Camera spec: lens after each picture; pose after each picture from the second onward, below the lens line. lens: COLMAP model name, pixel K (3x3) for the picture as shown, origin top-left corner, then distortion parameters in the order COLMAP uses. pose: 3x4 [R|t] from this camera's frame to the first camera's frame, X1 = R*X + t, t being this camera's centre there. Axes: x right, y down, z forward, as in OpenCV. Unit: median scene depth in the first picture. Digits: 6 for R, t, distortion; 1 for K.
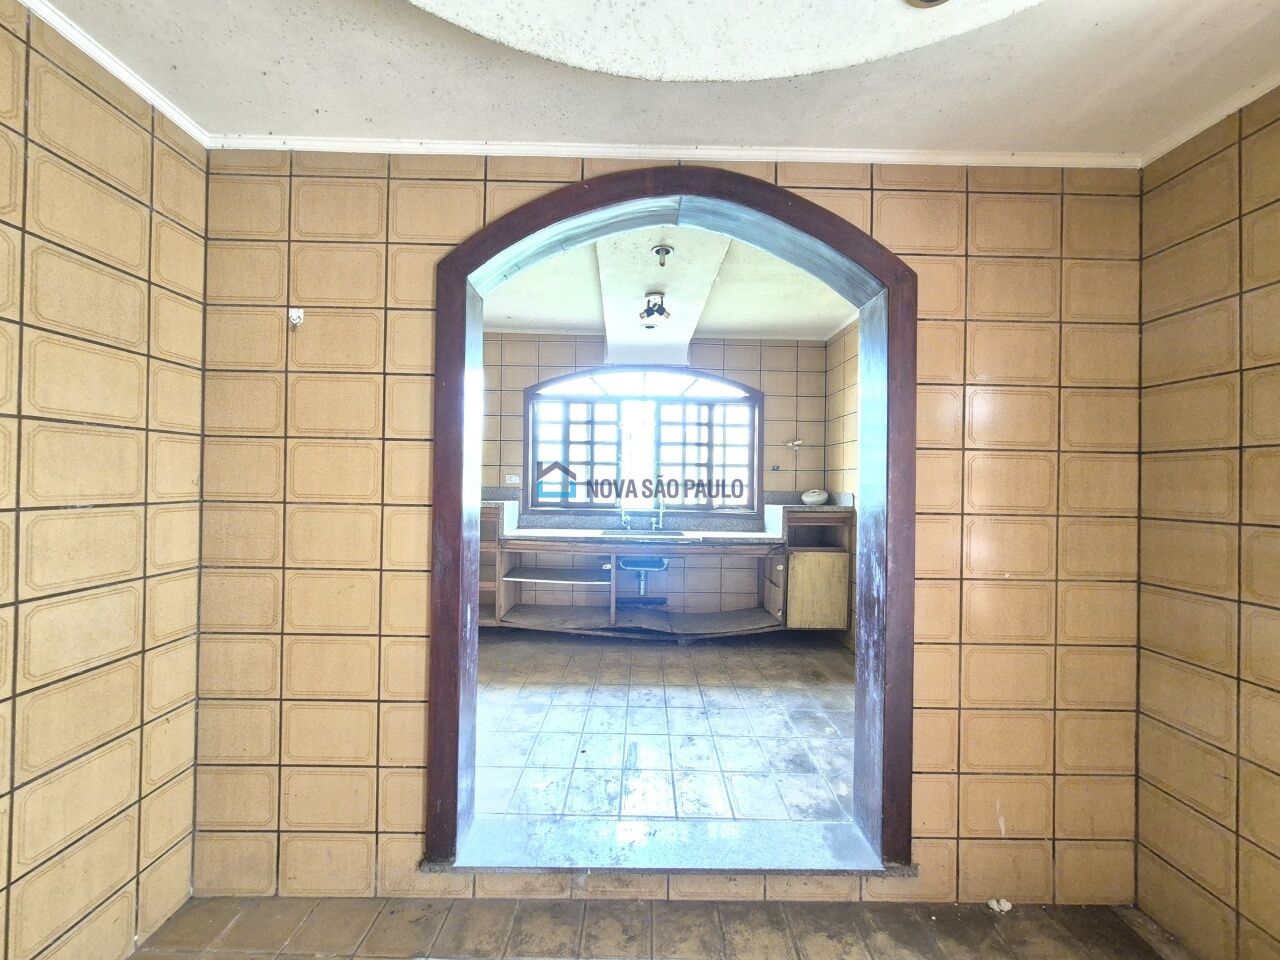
lens RADIAL K [[524.0, 0, 638.8], [0, 524.0, 479.1], [0, 0, 1]] dist [0.001115, -0.000172]
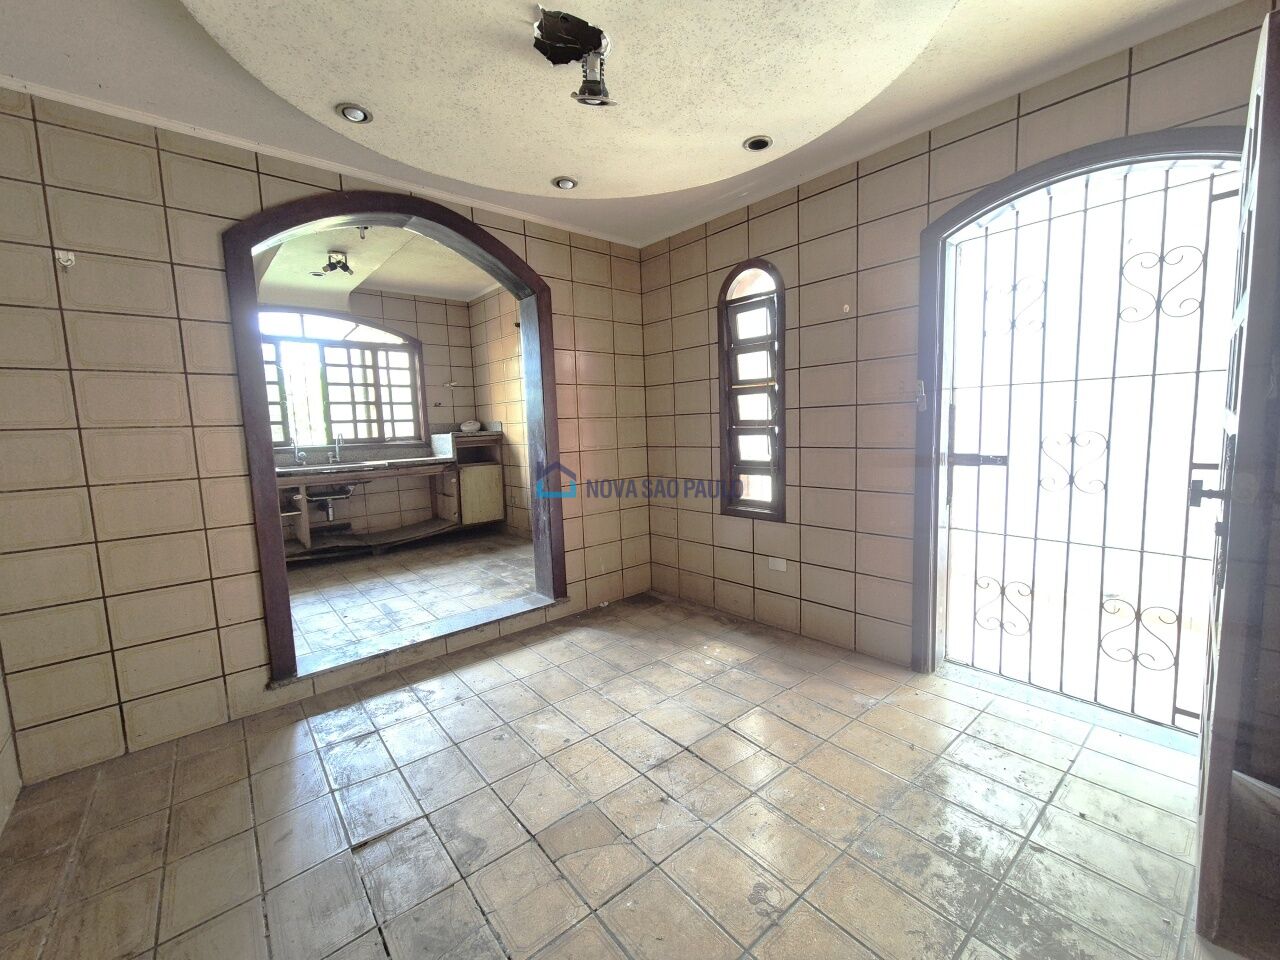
lens RADIAL K [[524.0, 0, 637.4], [0, 524.0, 480.0], [0, 0, 1]] dist [0.001115, -0.000172]
pose [[0.759170, -0.111396, 0.641289, -0.496073], [0.044050, 0.991780, 0.120131, 0.070275], [-0.649400, -0.062951, 0.757837, -0.640609]]
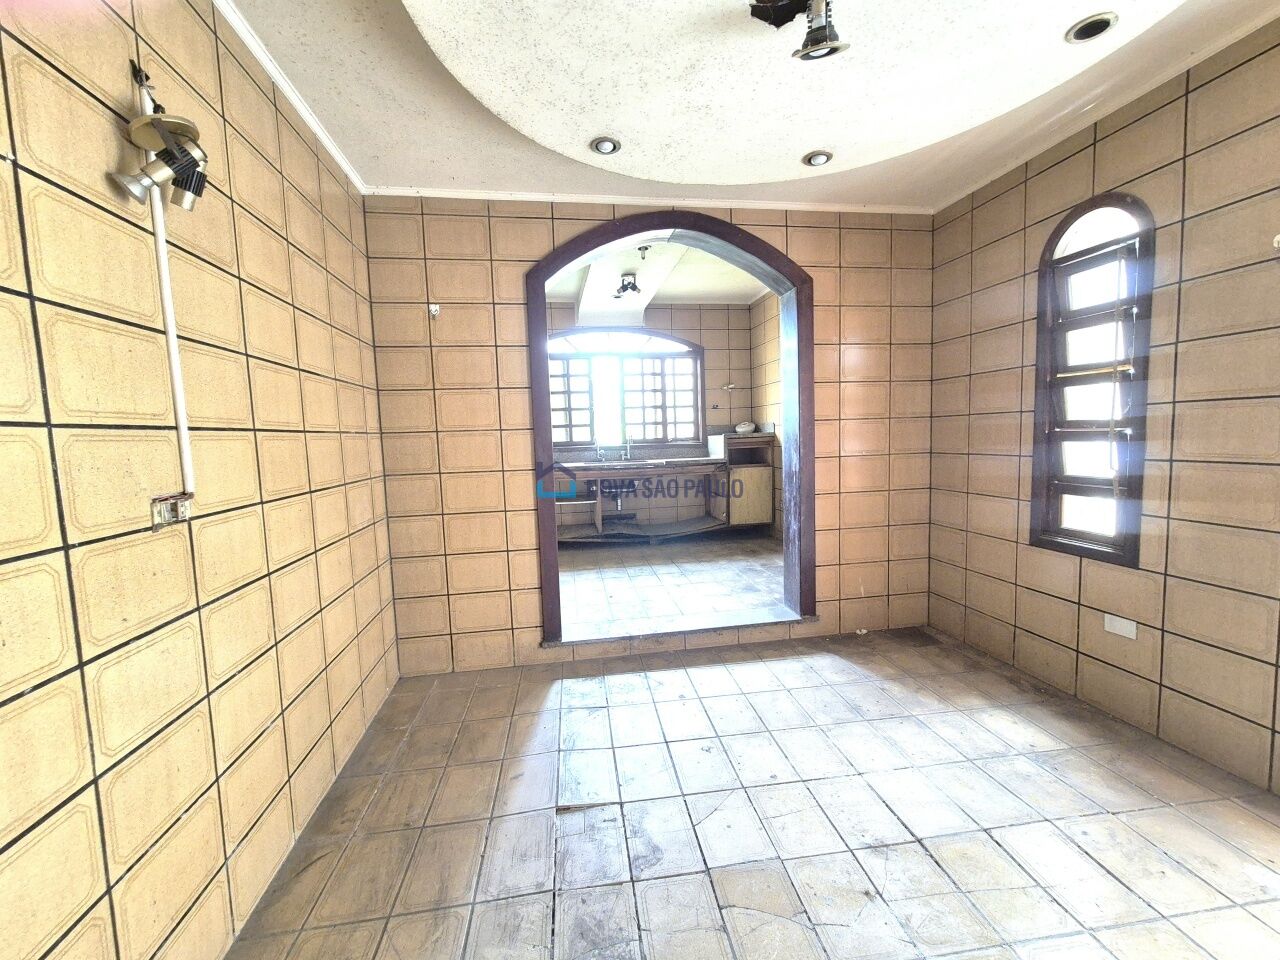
lens RADIAL K [[524.0, 0, 638.8], [0, 524.0, 479.3], [0, 0, 1]] dist [0.001115, -0.000172]
pose [[0.987228, -0.062036, 0.146737, -0.315689], [0.048811, 0.994555, 0.092077, 0.071501], [-0.151650, -0.083738, 0.984881, -0.641081]]
